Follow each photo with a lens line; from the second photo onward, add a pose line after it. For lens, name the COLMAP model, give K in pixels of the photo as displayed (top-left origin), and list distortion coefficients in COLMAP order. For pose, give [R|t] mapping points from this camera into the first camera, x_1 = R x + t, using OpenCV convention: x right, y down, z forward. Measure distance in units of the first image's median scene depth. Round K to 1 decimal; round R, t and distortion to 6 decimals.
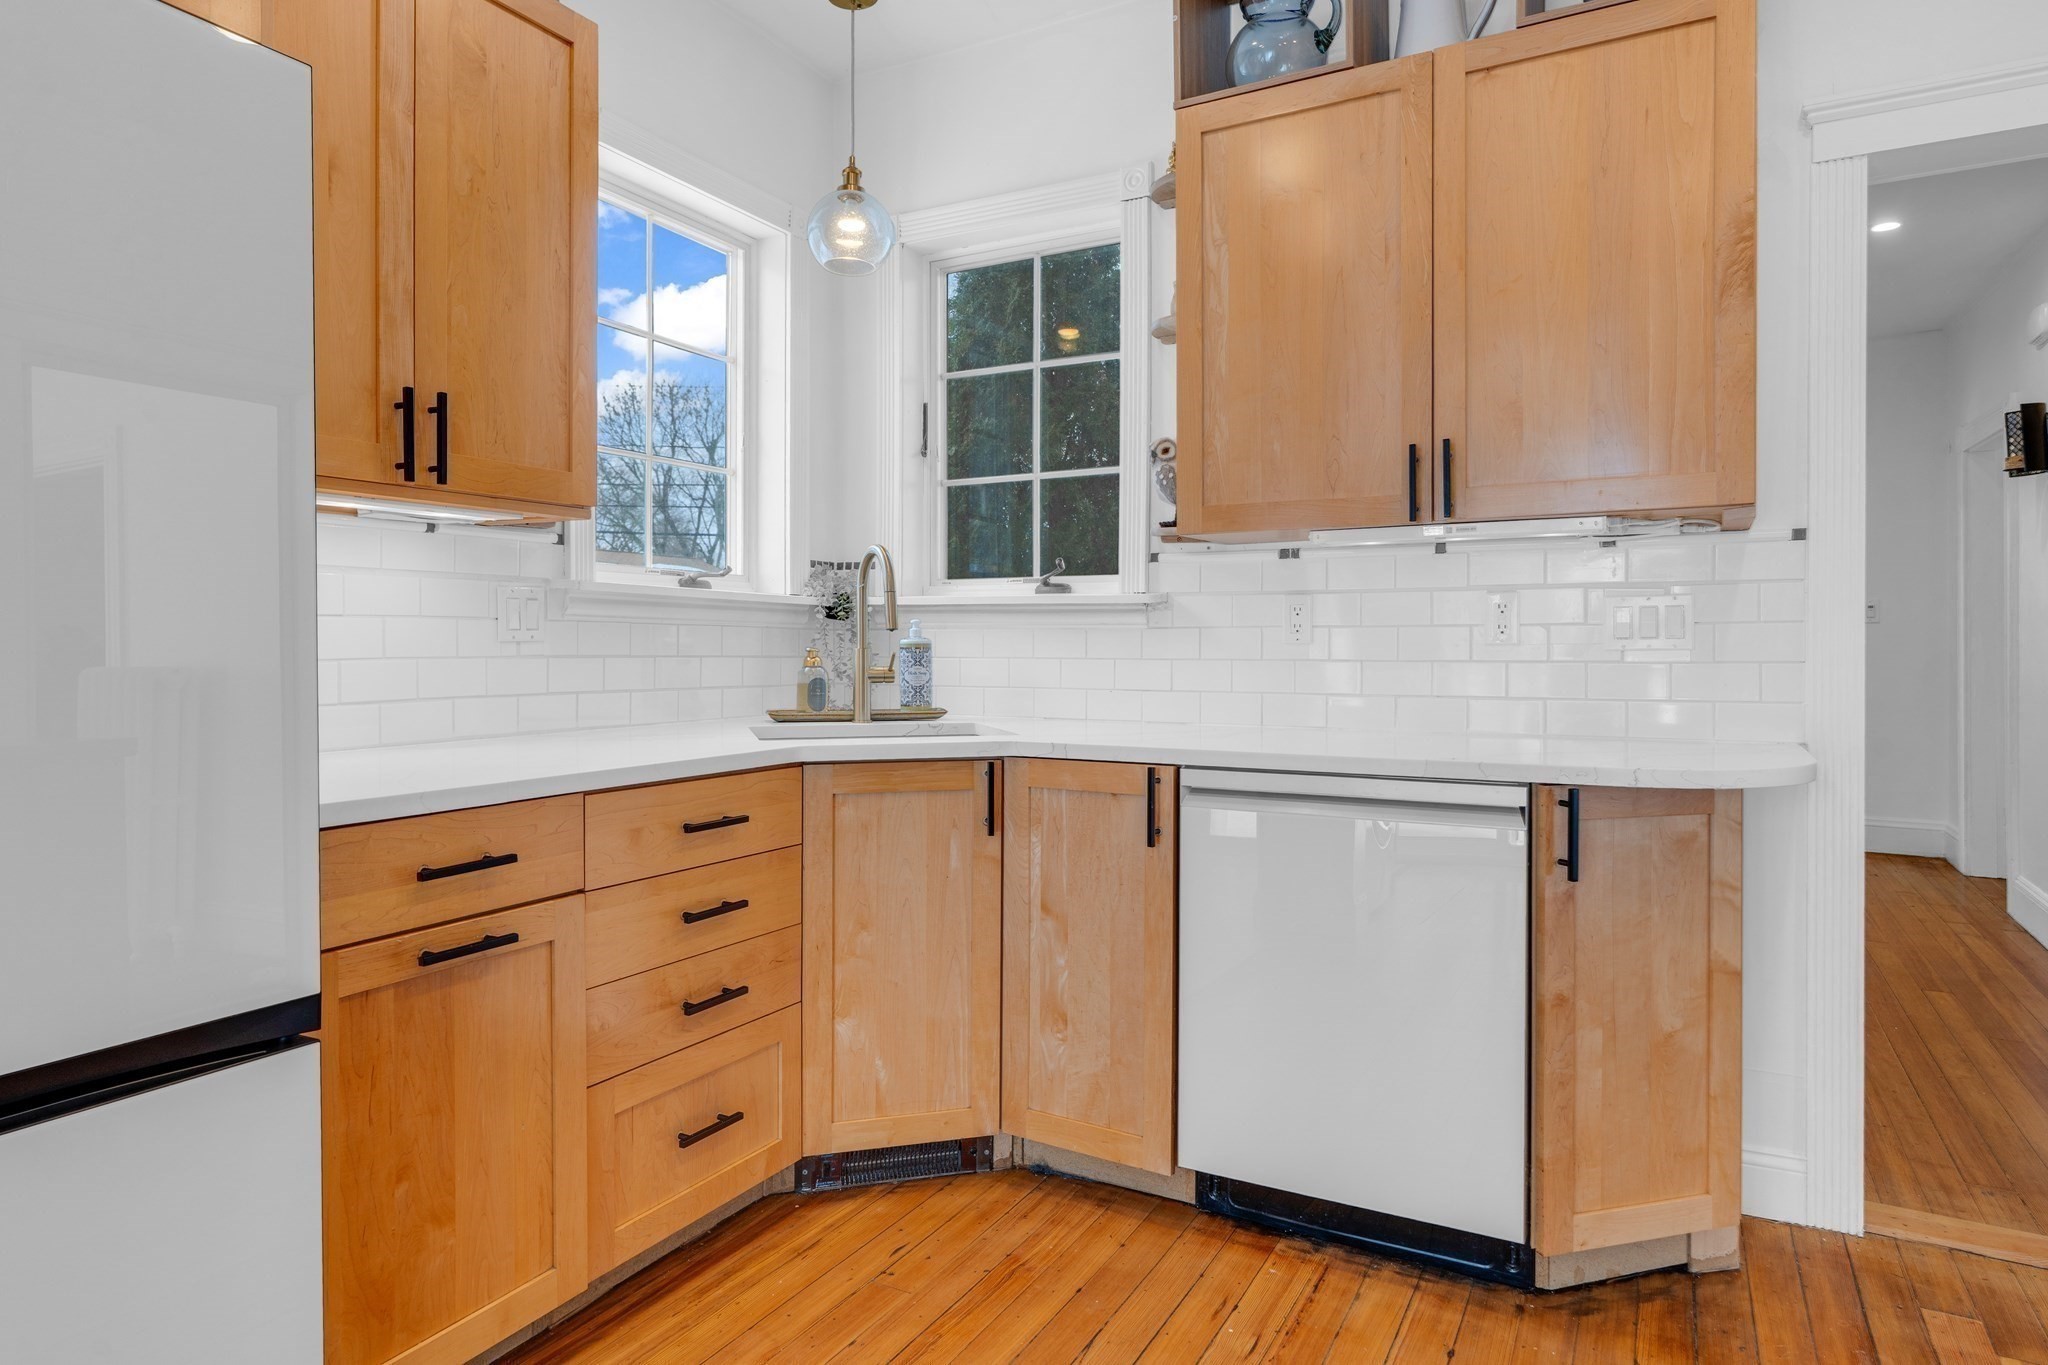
lens RADIAL K [[1207.8, 0, 999.9], [0, 1207.8, 654.8], [0, 0, 1]] dist [0.004656, 0.000590]
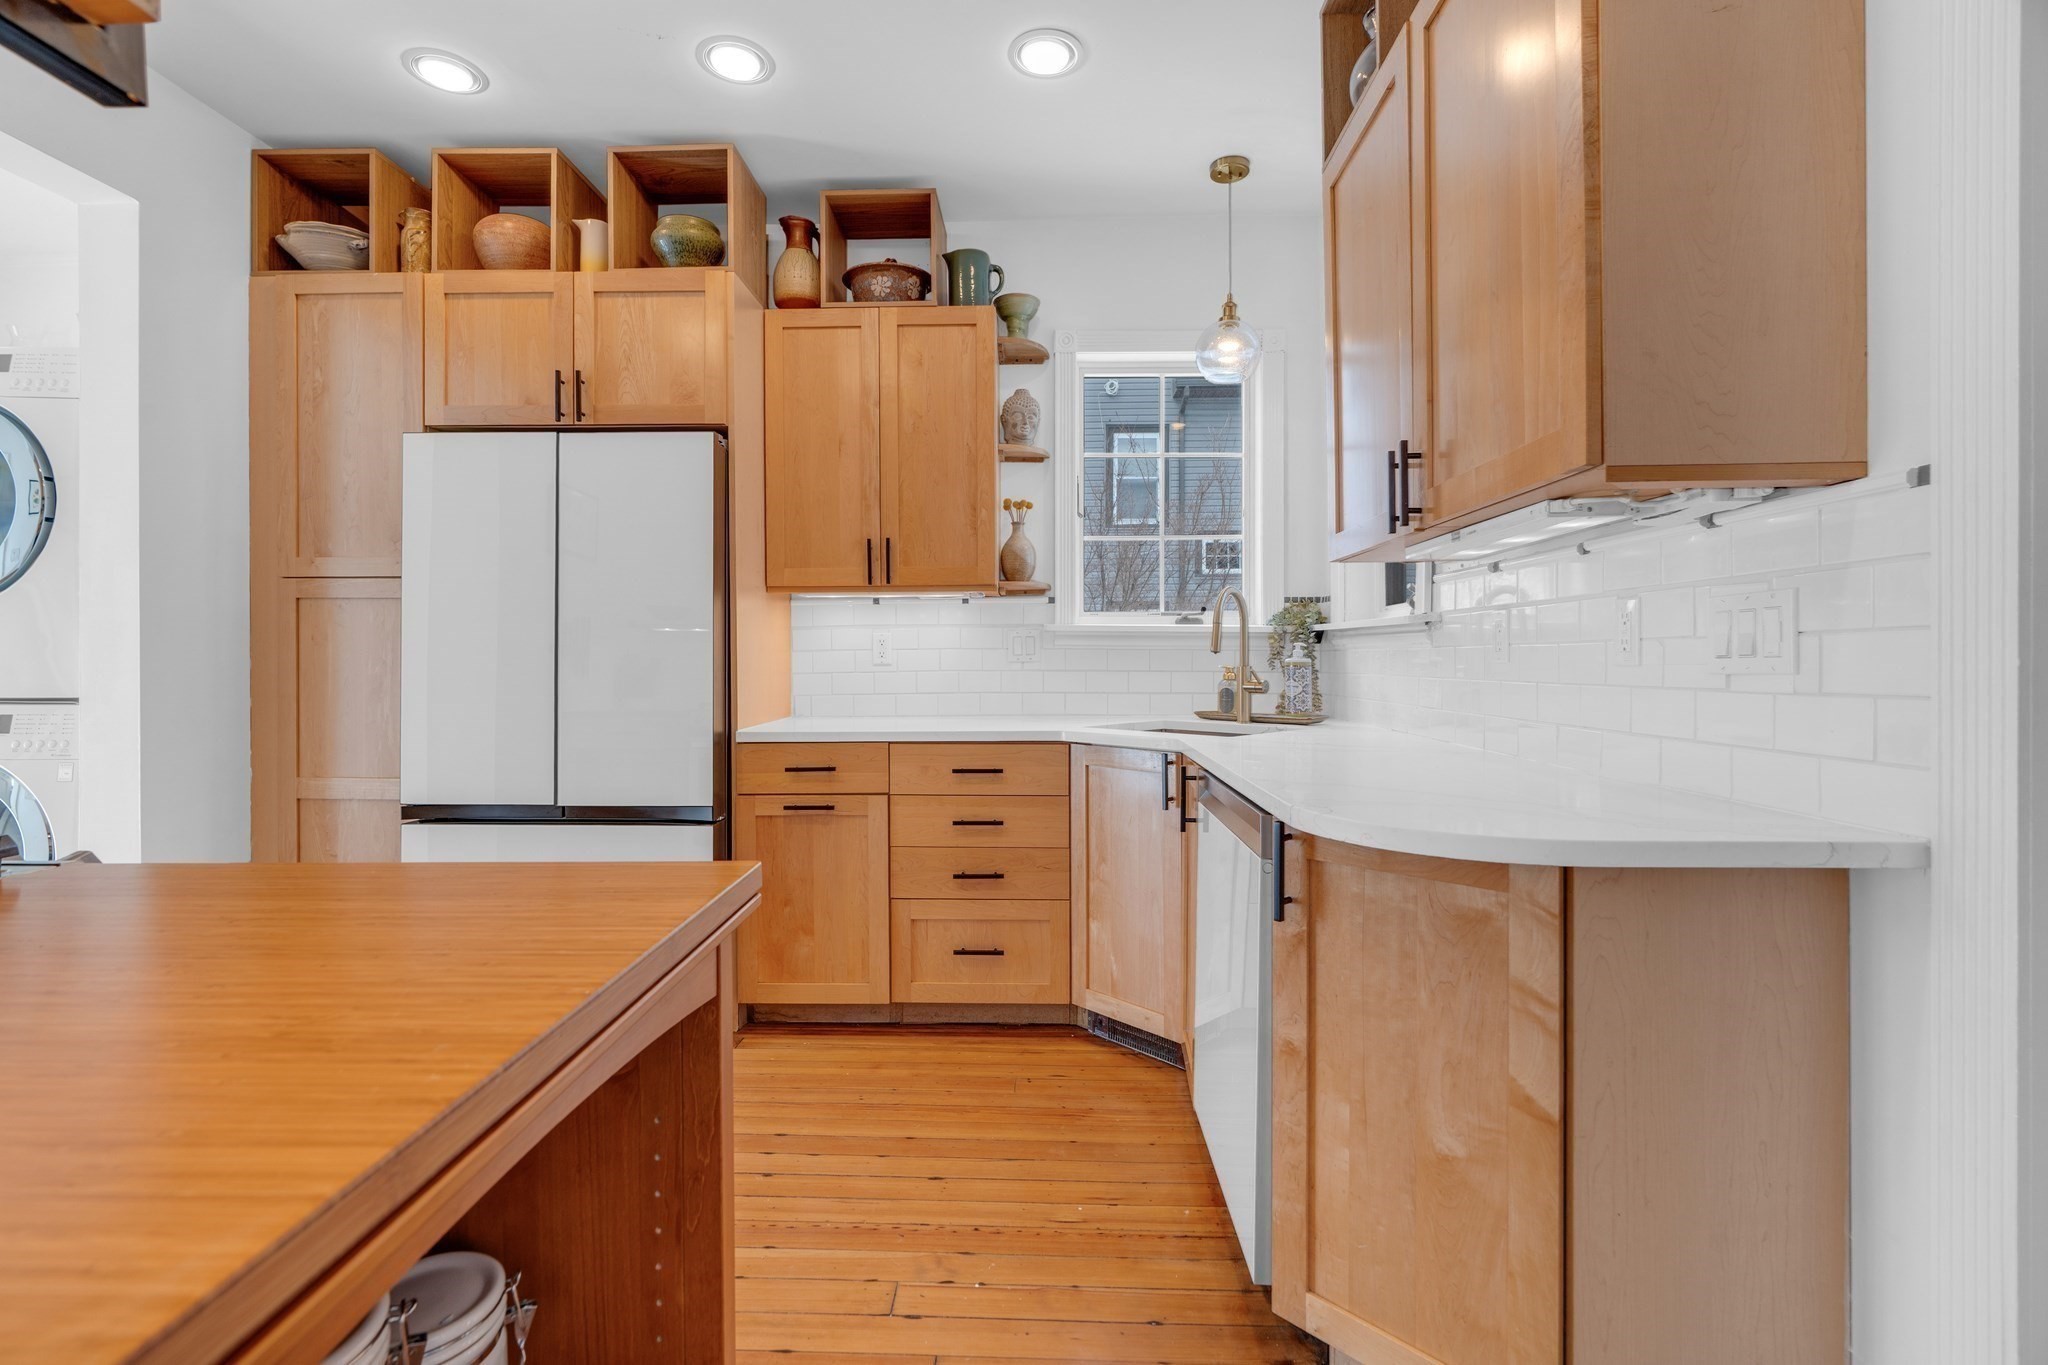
lens RADIAL K [[927.6, 0, 1006.1], [0, 927.6, 666.3], [0, 0, 1]] dist [-0.003774, -0.000249]
pose [[0.456096, 0.003923, -0.889922, 0.847536], [-0.004732, 0.999987, 0.001983, -0.007466], [0.889918, 0.003307, 0.456108, 0.408370]]
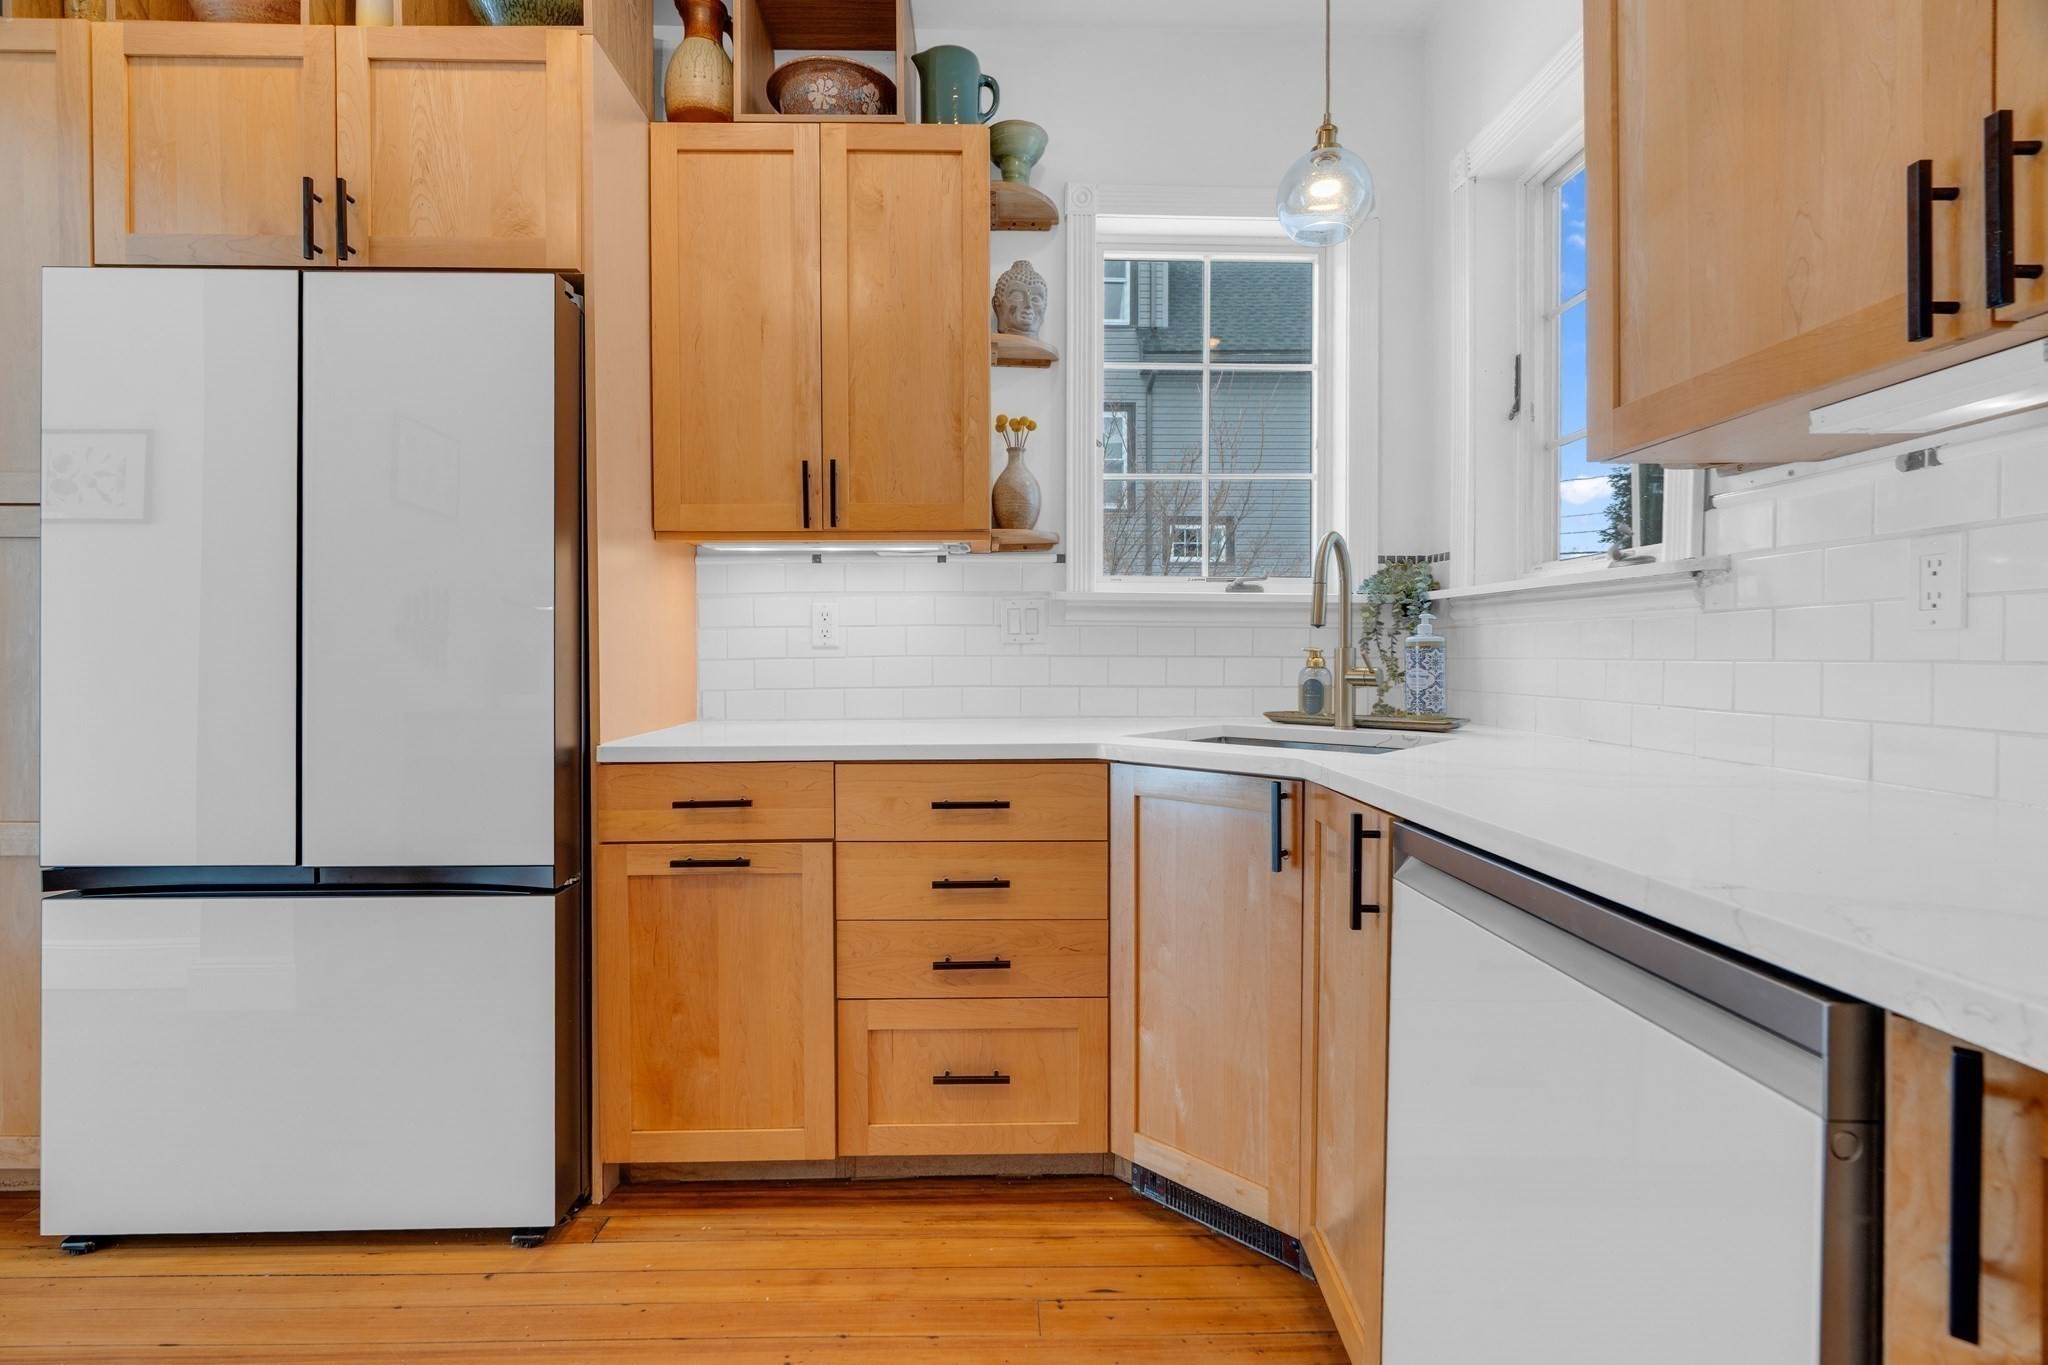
lens RADIAL K [[927.6, 0, 1006.1], [0, 927.6, 666.3], [0, 0, 1]] dist [-0.003774, -0.000249]
pose [[0.505280, 0.009082, -0.862907, 0.465398], [-0.005616, 0.999958, 0.007237, 0.006548], [0.862937, 0.001189, 0.505310, 0.548250]]
